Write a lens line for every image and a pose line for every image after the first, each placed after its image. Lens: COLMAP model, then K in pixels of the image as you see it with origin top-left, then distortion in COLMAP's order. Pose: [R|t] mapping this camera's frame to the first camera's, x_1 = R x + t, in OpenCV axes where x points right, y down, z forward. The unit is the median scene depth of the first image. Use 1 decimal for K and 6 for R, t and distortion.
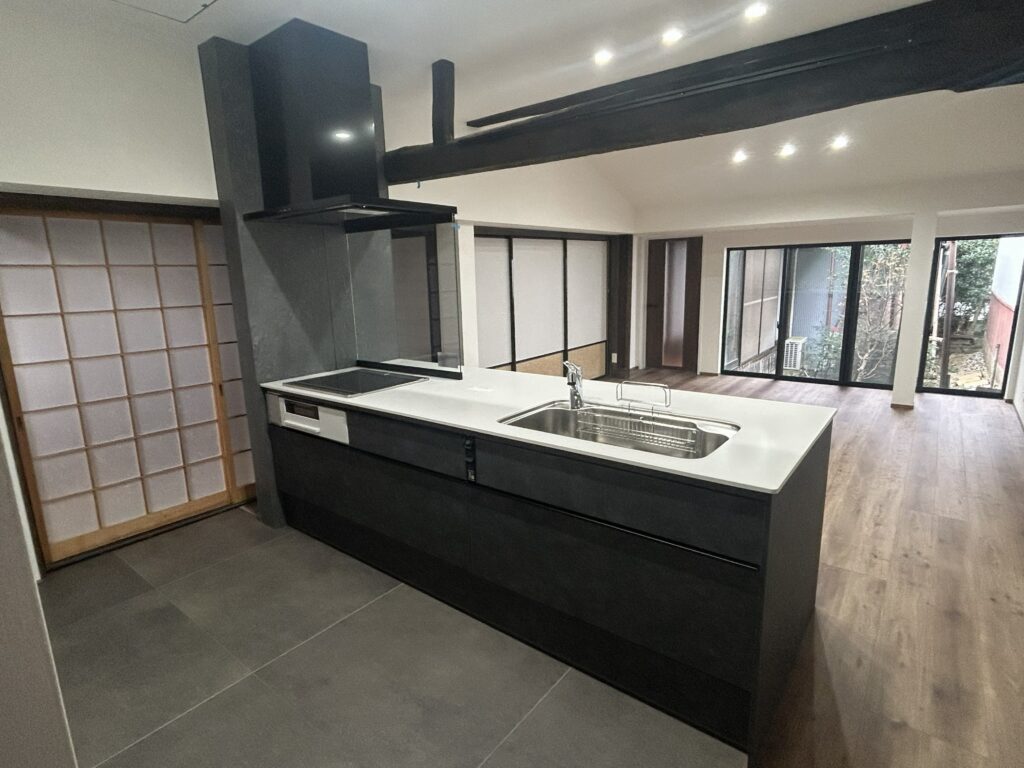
lens RADIAL K [[535.5, 0, 511.5], [0, 535.5, 383.8], [0, 0, 1]] dist [-0.002703, 0.002102]
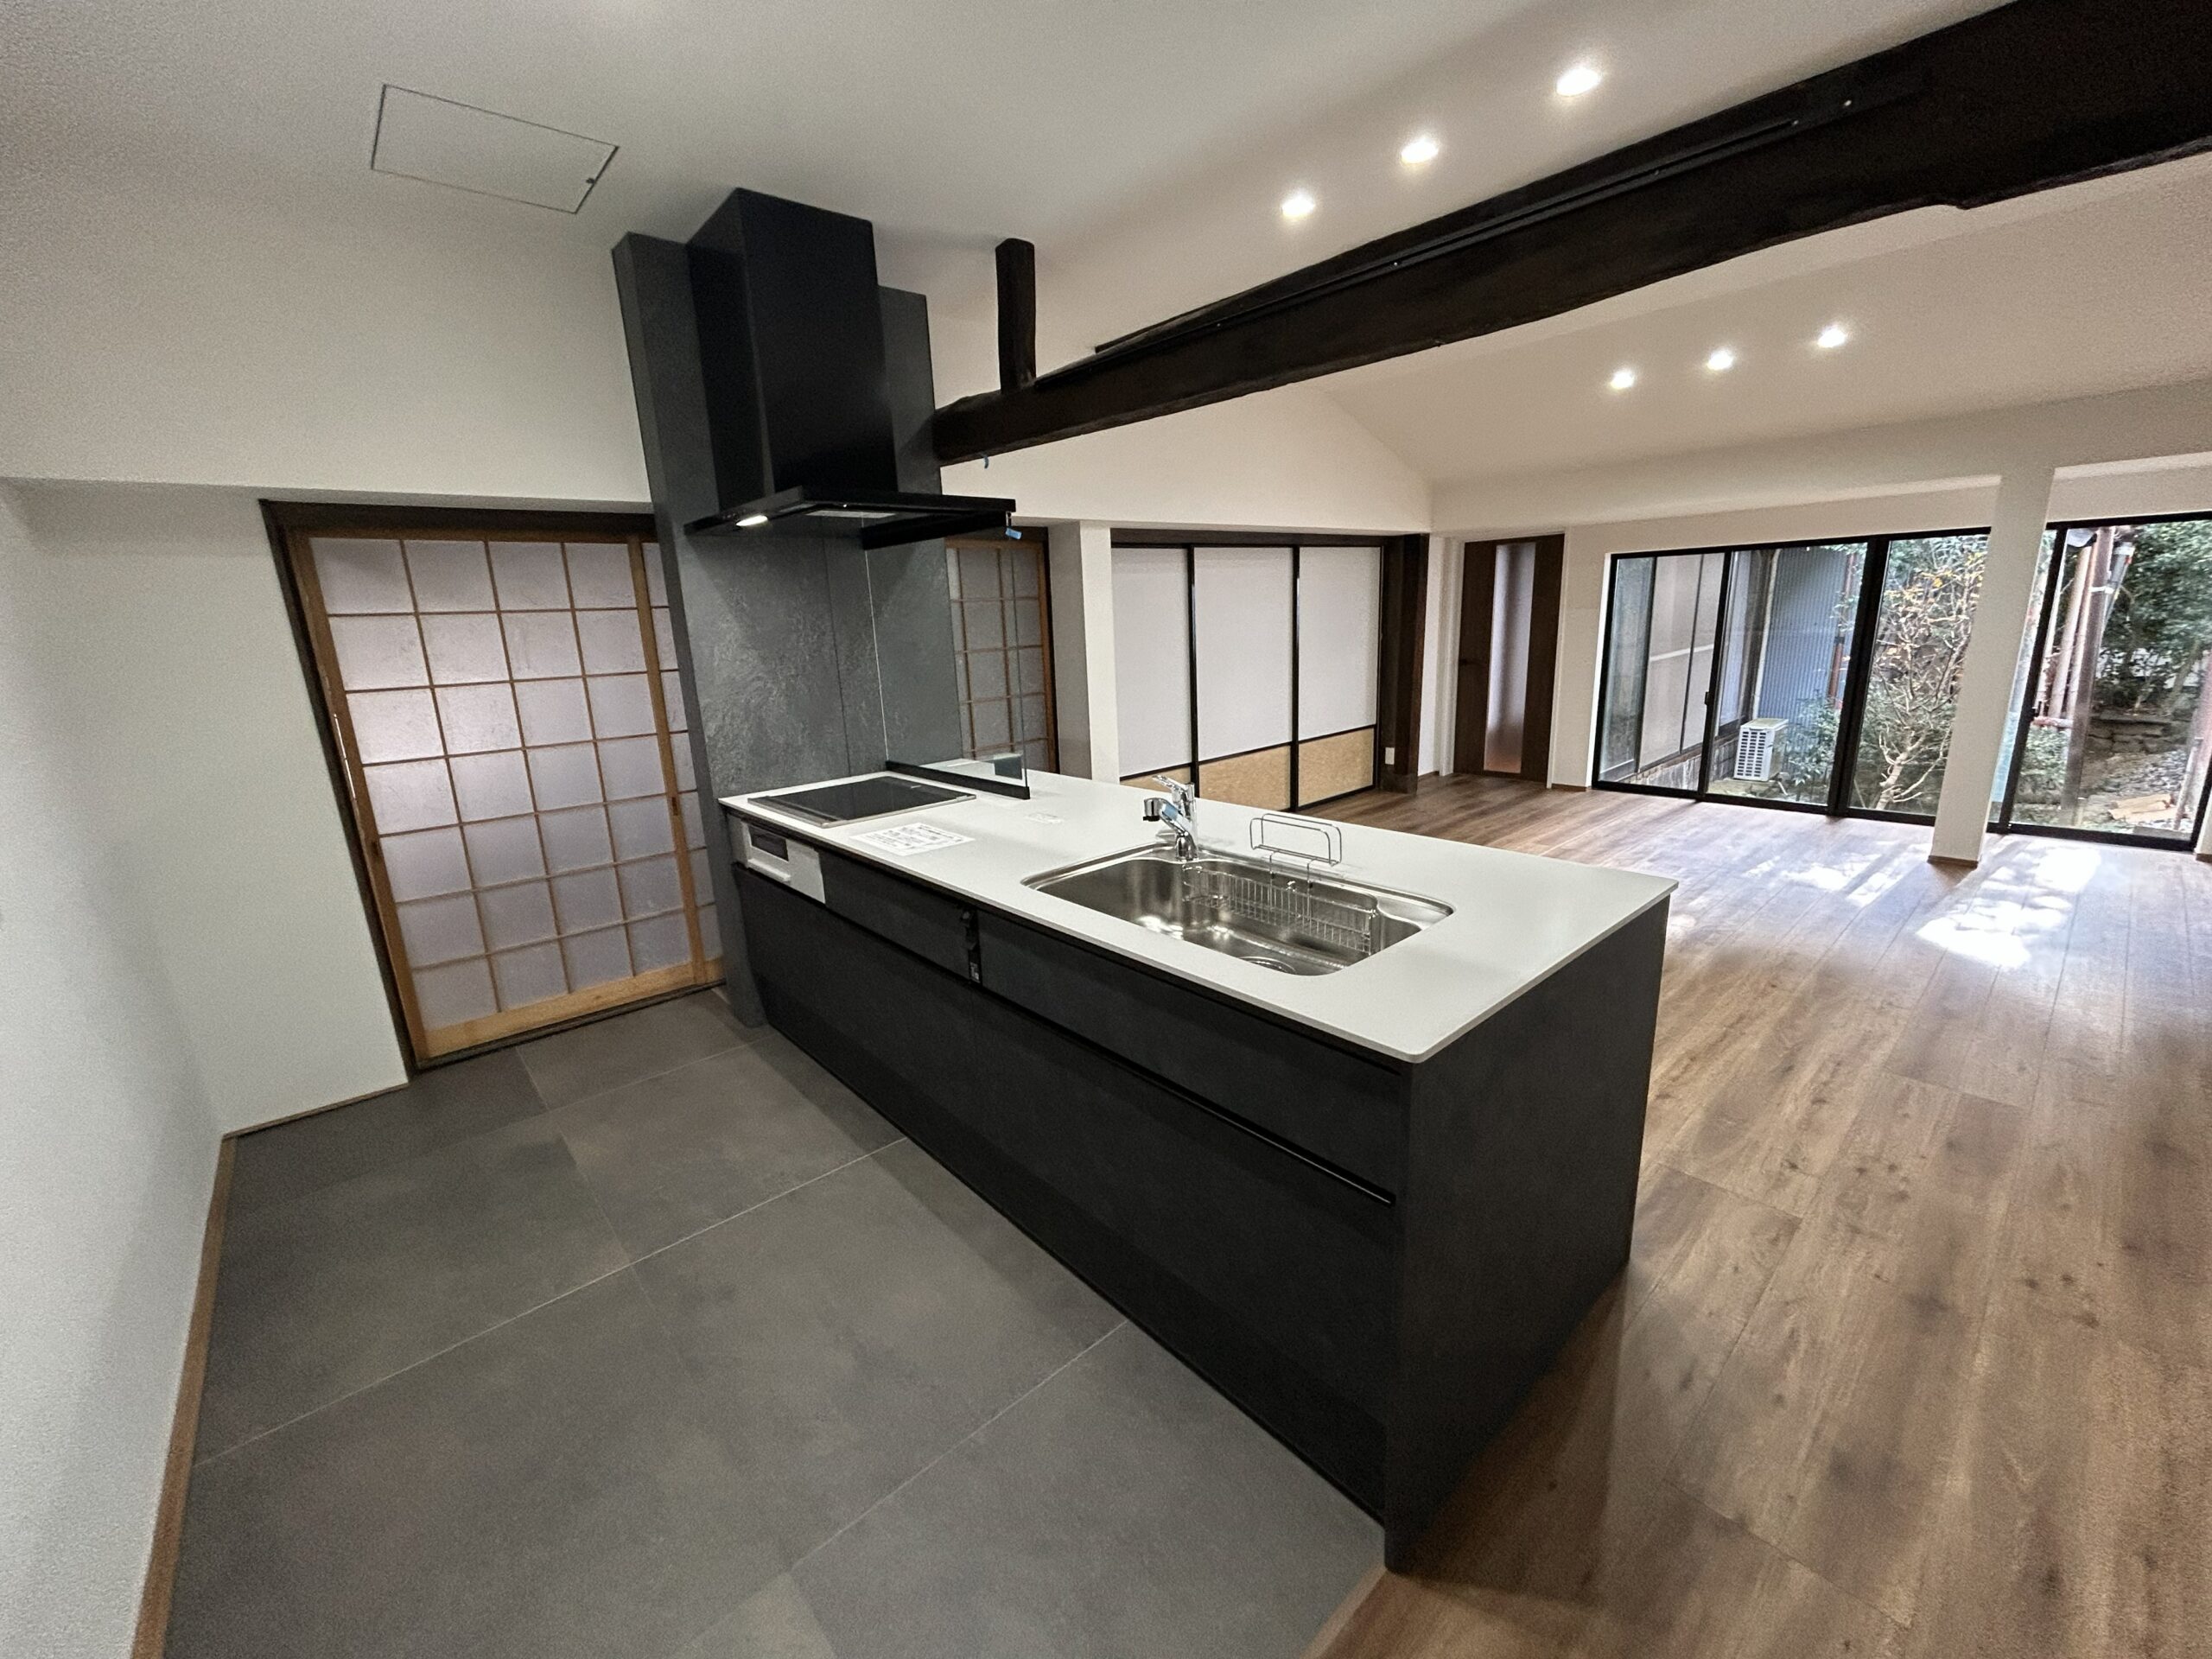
lens RADIAL K [[884.9, 0, 1107.2], [0, 884.9, 826.6], [0, 0, 1]] dist [-0.000980, -0.000538]
pose [[0.984042, 0.027052, -0.175866, 0.151855], [-0.019614, 0.998843, 0.043898, -0.020462], [0.176850, -0.039748, 0.983435, 0.061359]]
